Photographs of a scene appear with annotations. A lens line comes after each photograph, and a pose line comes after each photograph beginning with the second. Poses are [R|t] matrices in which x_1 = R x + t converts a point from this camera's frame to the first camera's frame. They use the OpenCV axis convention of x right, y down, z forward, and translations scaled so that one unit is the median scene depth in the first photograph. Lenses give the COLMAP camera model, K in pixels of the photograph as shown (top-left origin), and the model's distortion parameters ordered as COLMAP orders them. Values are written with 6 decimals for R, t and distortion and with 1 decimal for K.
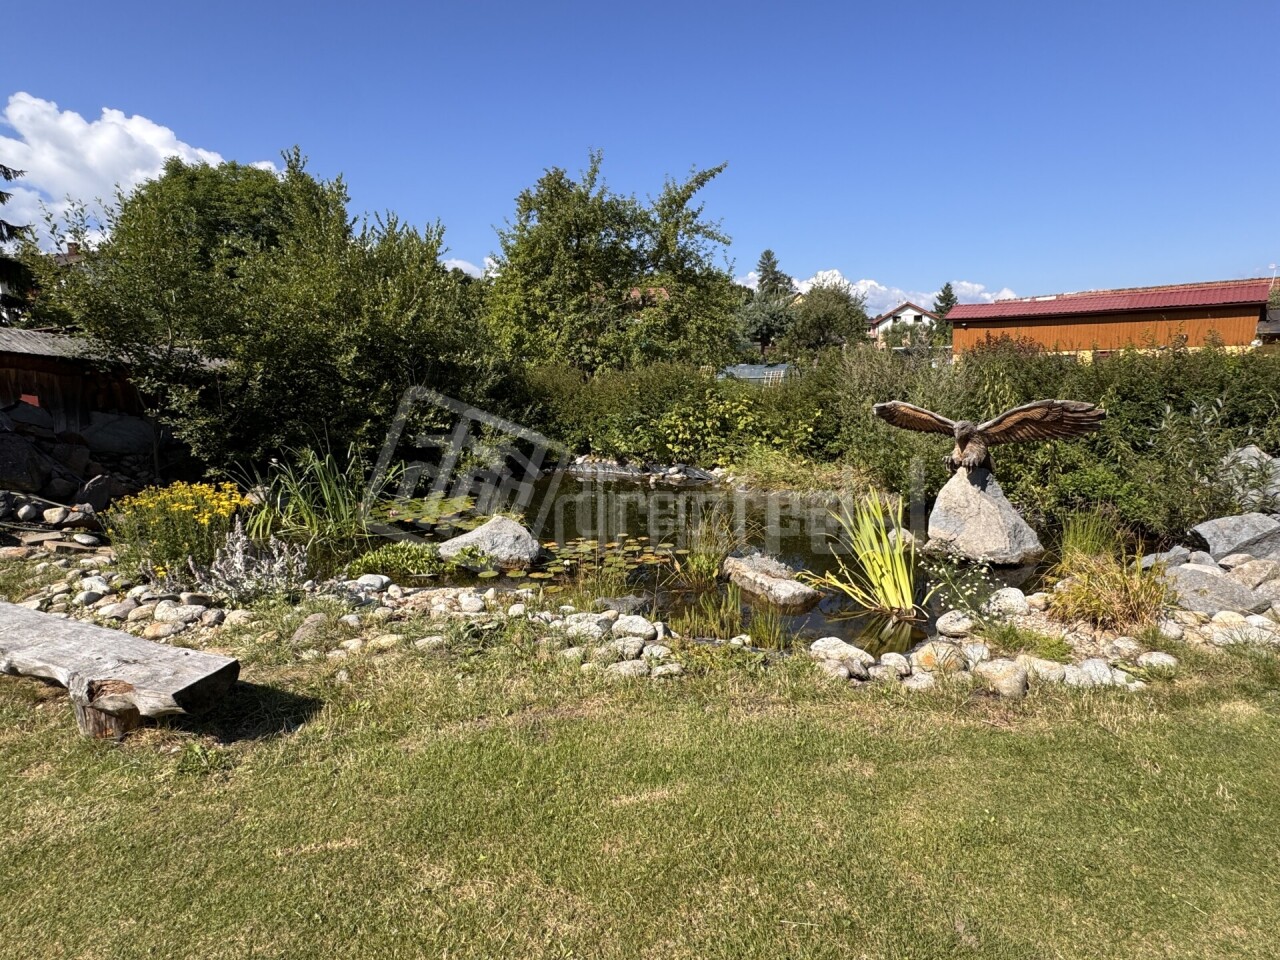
lens RADIAL K [[677.1, 0, 641.0], [0, 677.1, 483.2], [0, 0, 1]] dist [-0.003343, 0.000393]
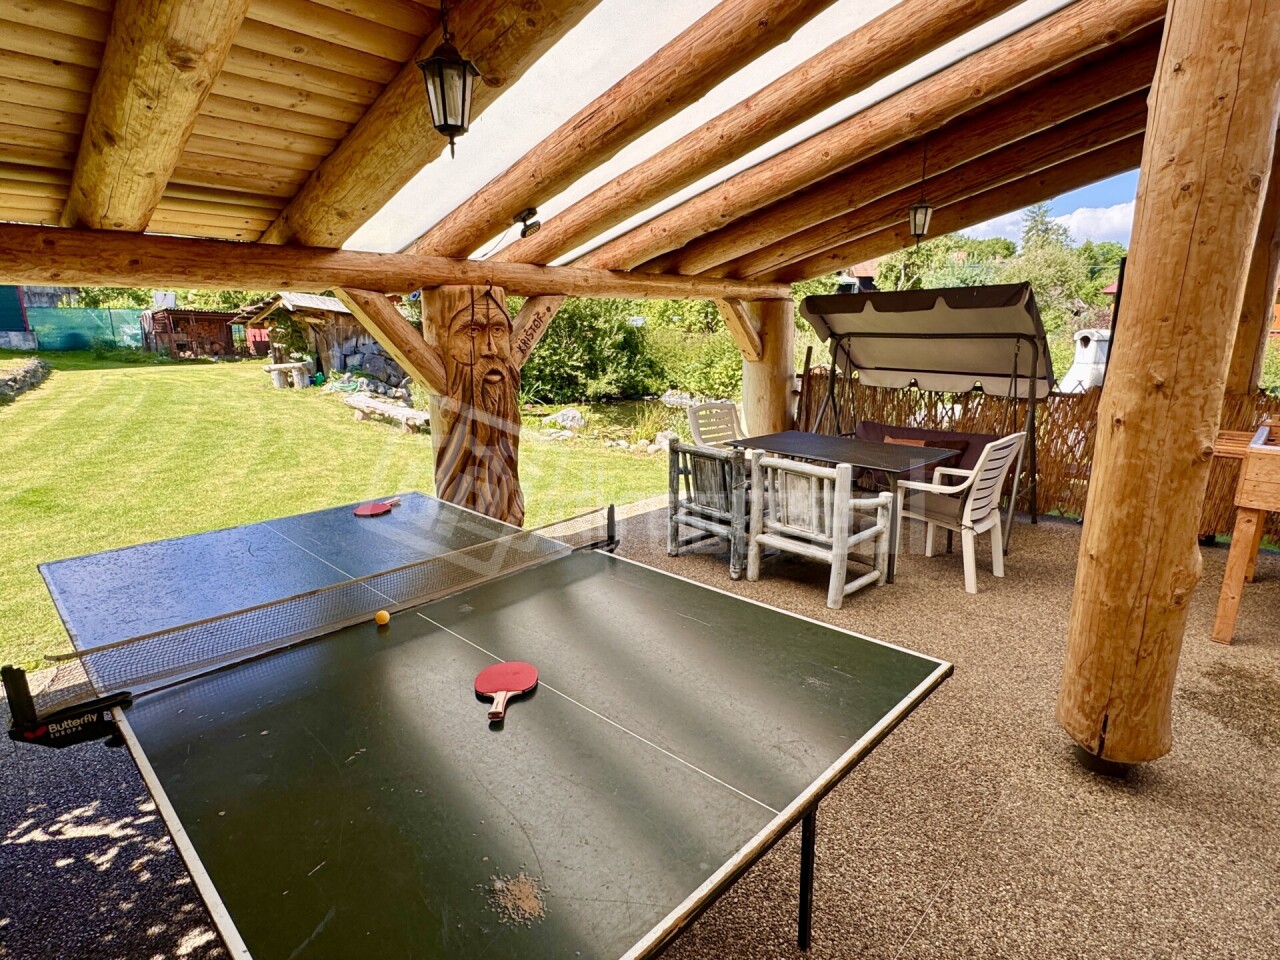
lens RADIAL K [[678.8, 0, 642.2], [0, 678.8, 479.2], [0, 0, 1]] dist [-0.005411, 0.001501]
pose [[0.939615, 0.113113, -0.322999, 0.404785], [-0.092496, 0.992611, 0.078536, 0.048886], [0.329496, -0.043917, 0.943135, -0.518522]]
